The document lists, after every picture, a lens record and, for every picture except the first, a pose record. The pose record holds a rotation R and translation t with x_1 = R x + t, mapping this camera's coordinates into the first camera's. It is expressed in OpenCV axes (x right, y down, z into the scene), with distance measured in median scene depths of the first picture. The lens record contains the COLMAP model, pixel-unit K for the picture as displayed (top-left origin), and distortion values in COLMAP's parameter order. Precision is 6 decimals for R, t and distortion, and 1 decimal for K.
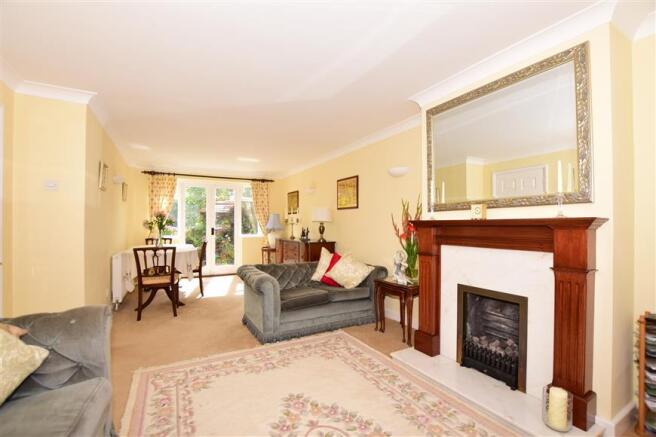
lens RADIAL K [[300.8, 0, 332.0], [0, 300.8, 222.1], [0, 0, 1]] dist [-0.031088, 0.000097]
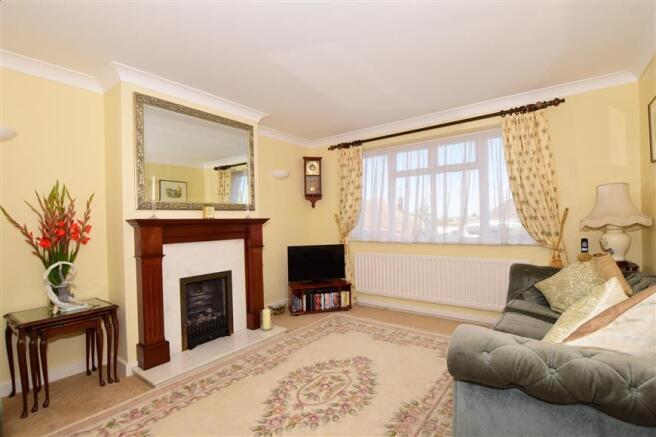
lens RADIAL K [[300.8, 0, 332.0], [0, 300.8, 222.1], [0, 0, 1]] dist [-0.031088, 0.000097]
pose [[-0.414602, 0.008841, 0.909960, -0.868770], [0.016413, 0.999863, -0.002236, 0.017104], [-0.909855, 0.014008, -0.414691, 1.051079]]
